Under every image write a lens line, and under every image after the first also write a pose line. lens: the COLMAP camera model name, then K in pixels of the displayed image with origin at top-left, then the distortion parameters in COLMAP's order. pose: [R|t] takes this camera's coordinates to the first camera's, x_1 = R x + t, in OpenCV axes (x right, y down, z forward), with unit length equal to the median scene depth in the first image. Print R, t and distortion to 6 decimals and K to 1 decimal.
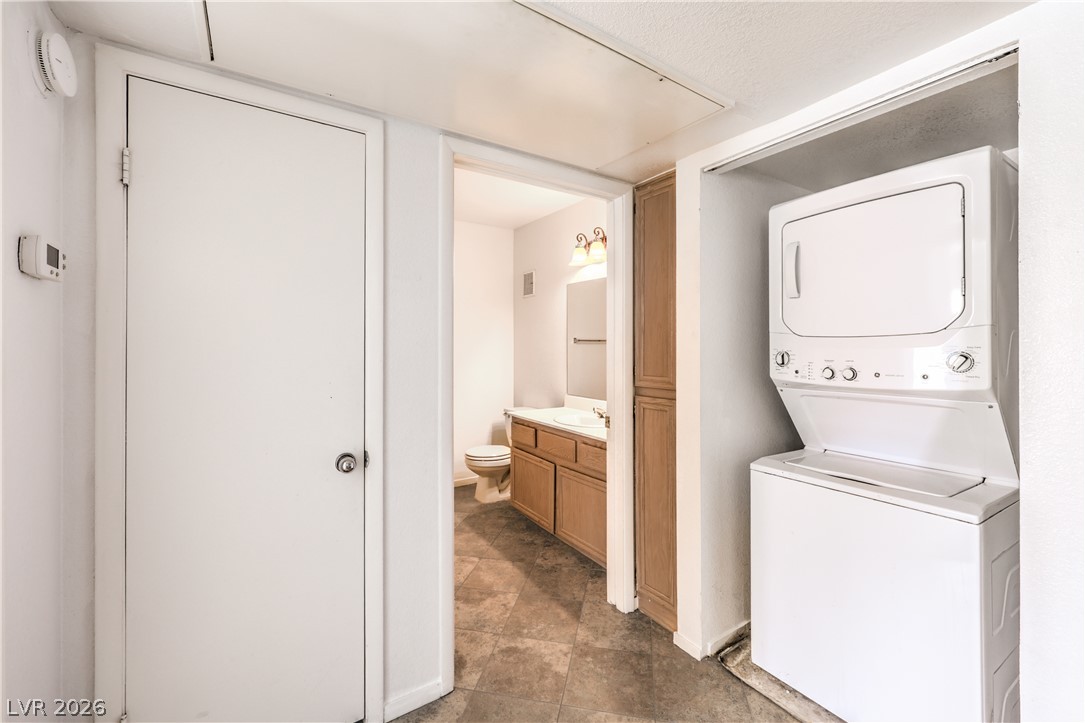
lens RADIAL K [[447.5, 0, 541.6], [0, 447.5, 345.3], [0, 0, 1]] dist [0.001076, -0.000116]
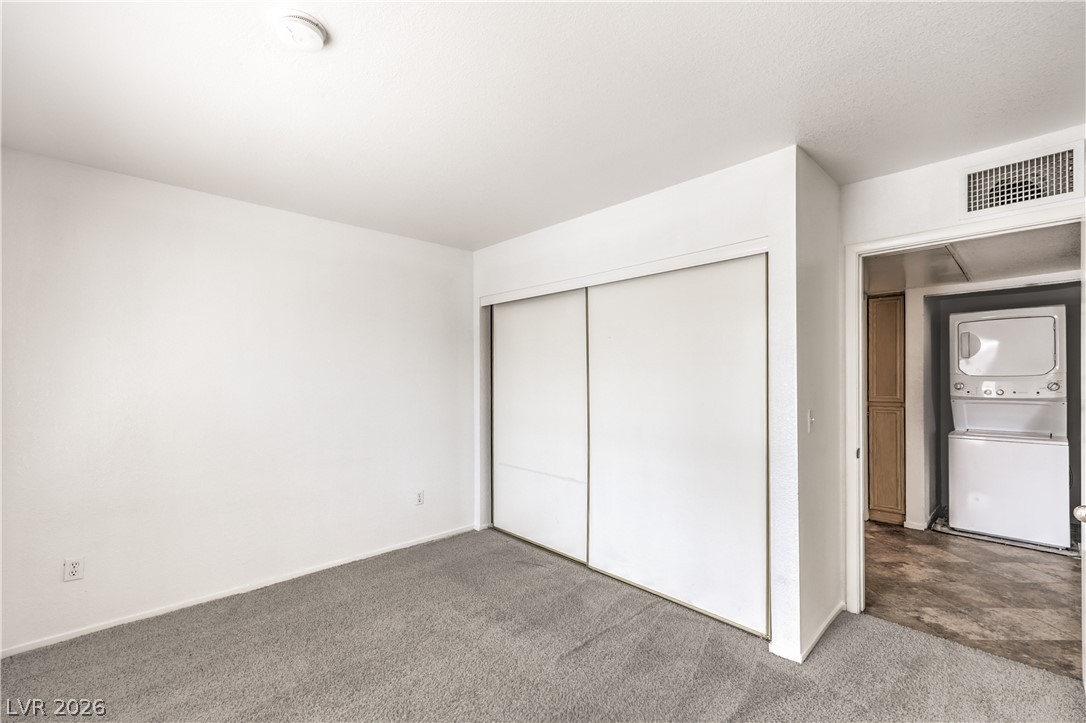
lens RADIAL K [[447.9, 0, 551.4], [0, 447.9, 377.1], [0, 0, 1]] dist [0.001076, -0.000116]
pose [[0.982995, -0.002439, 0.183618, -1.722479], [0.001730, 0.999990, 0.004021, -0.024189], [-0.183626, -0.003635, 0.982989, -0.730563]]
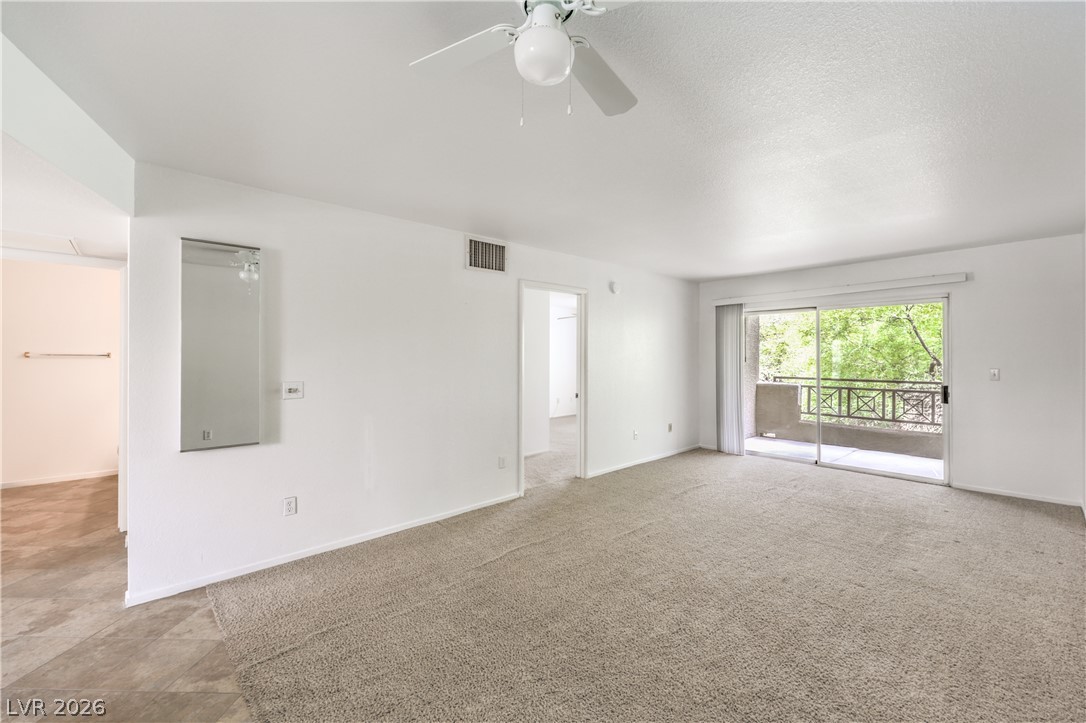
lens RADIAL K [[447.9, 0, 548.6], [0, 447.9, 359.8], [0, 0, 1]] dist [0.001076, -0.000116]
pose [[0.982973, 0.007569, 0.183592, 1.621890], [-0.010277, 0.999852, 0.013804, -0.062770], [-0.183460, -0.015456, 0.982906, -0.988247]]
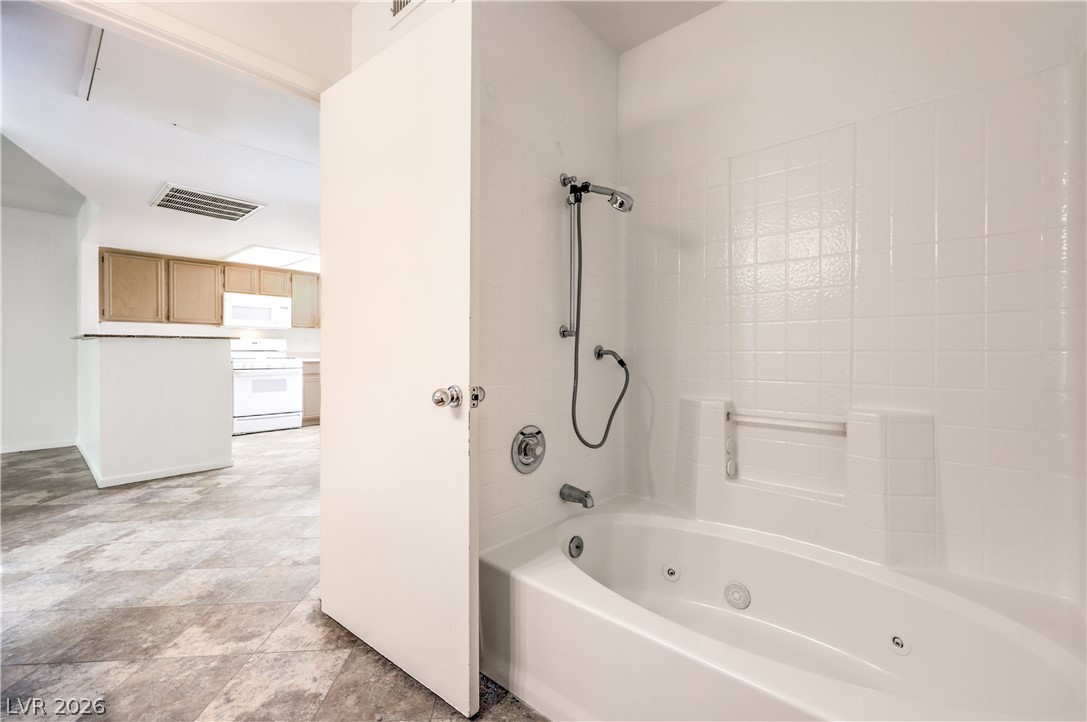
lens RADIAL K [[448.3, 0, 547.5], [0, 448.3, 358.7], [0, 0, 1]] dist [0.001076, -0.000116]
pose [[-0.959410, 0.000520, -0.282014, -0.387509], [-0.000013, 0.999998, 0.001889, 0.151108], [0.282014, 0.001816, -0.959408, 2.035824]]
